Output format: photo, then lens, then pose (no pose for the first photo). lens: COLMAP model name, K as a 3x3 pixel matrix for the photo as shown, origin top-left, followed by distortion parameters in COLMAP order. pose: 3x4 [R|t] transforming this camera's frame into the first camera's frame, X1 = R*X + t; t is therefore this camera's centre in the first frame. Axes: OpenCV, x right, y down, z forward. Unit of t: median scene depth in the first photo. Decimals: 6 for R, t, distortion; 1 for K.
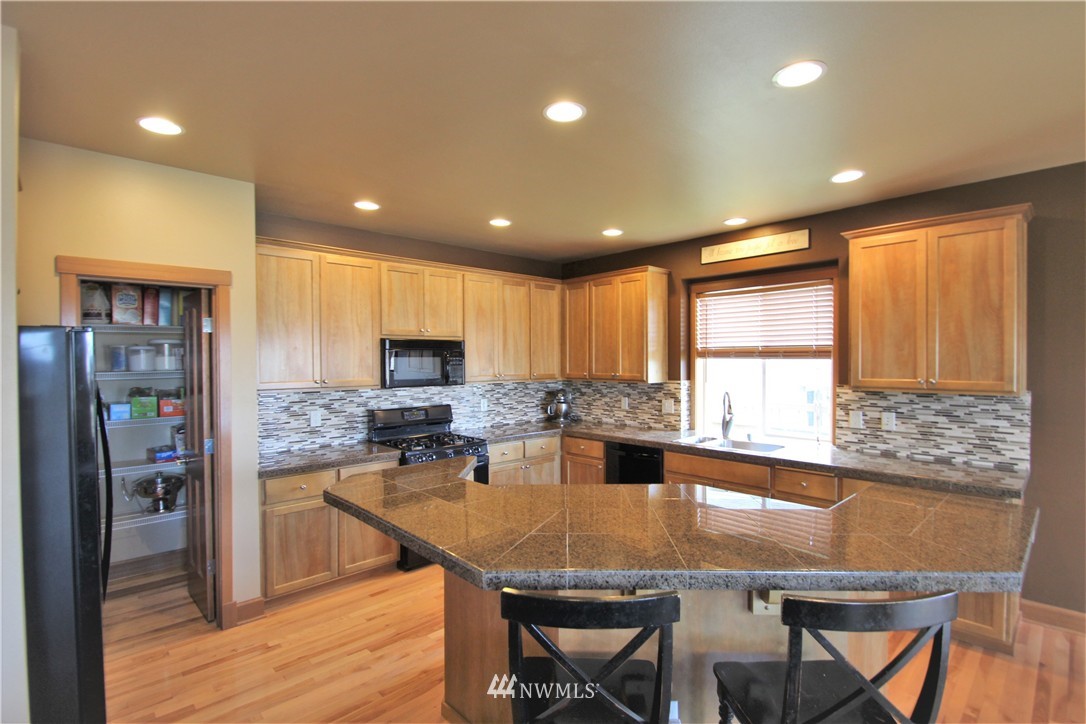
lens RADIAL K [[503.5, 0, 555.0], [0, 503.5, 366.1], [0, 0, 1]] dist [0.006960, -0.013497]
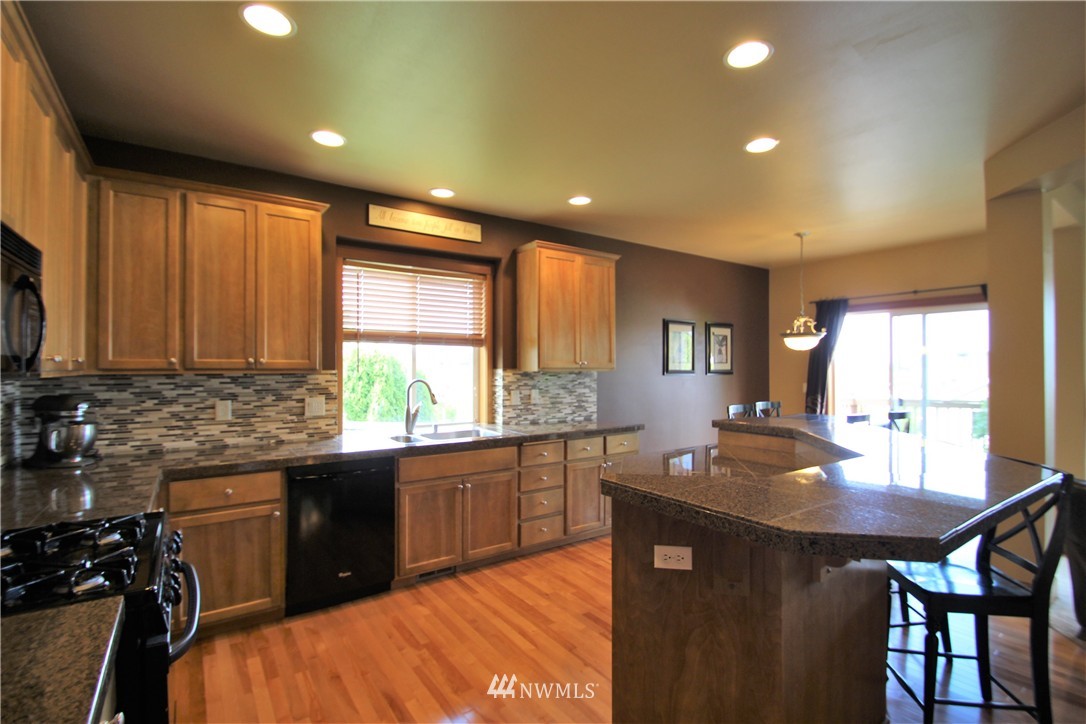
lens RADIAL K [[503.5, 0, 548.4], [0, 503.5, 367.0], [0, 0, 1]] dist [0.006960, -0.013497]
pose [[0.152652, 0.005634, 0.988264, -0.499892], [0.011649, 0.999904, -0.007500, 0.038047], [-0.988211, 0.012657, 0.152572, 0.650186]]
